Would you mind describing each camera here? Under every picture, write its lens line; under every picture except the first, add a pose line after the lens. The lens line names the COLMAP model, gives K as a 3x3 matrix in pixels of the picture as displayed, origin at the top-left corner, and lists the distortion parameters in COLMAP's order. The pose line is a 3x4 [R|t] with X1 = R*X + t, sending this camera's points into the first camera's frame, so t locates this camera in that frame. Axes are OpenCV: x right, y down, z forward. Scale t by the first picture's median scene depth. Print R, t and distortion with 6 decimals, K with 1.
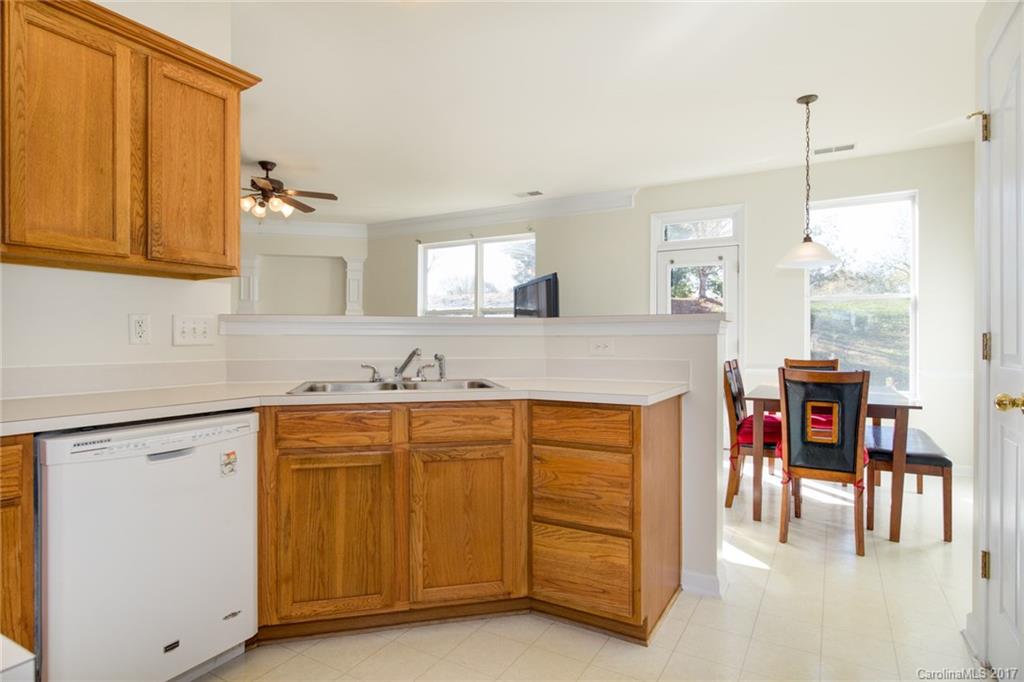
lens RADIAL K [[567.1, 0, 511.0], [0, 567.1, 338.6], [0, 0, 1]] dist [0.001749, 0.001307]
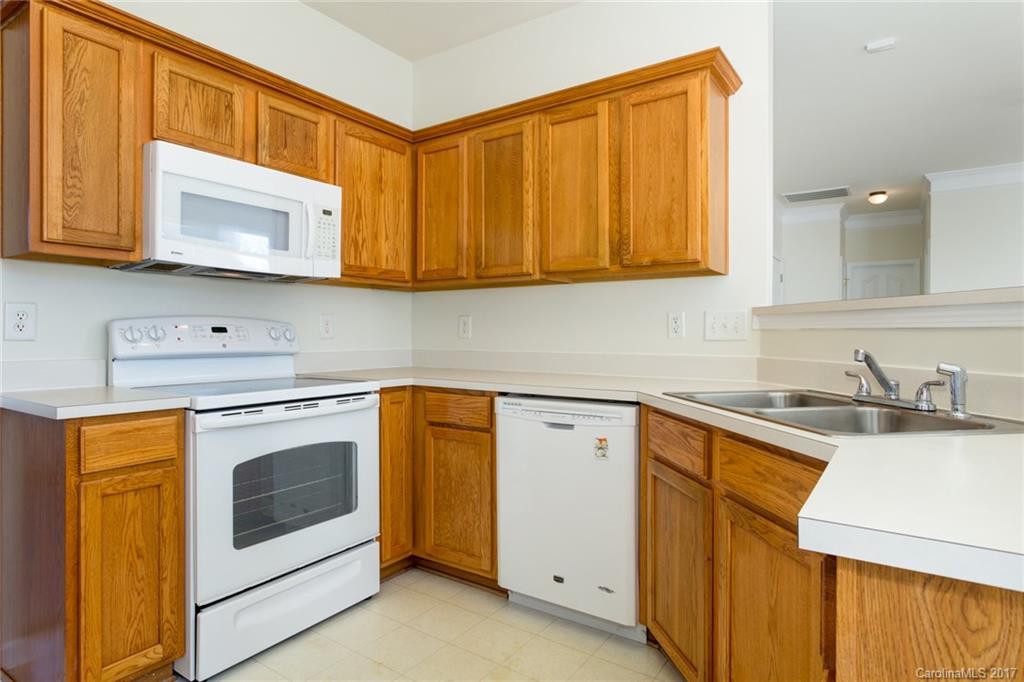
lens RADIAL K [[567.1, 0, 511.0], [0, 567.1, 338.6], [0, 0, 1]] dist [0.001749, 0.001307]
pose [[-0.081661, 0.007995, -0.996628, 0.553510], [-0.001292, 0.999966, 0.008128, 0.000735], [0.996659, 0.001952, -0.081647, 0.842010]]
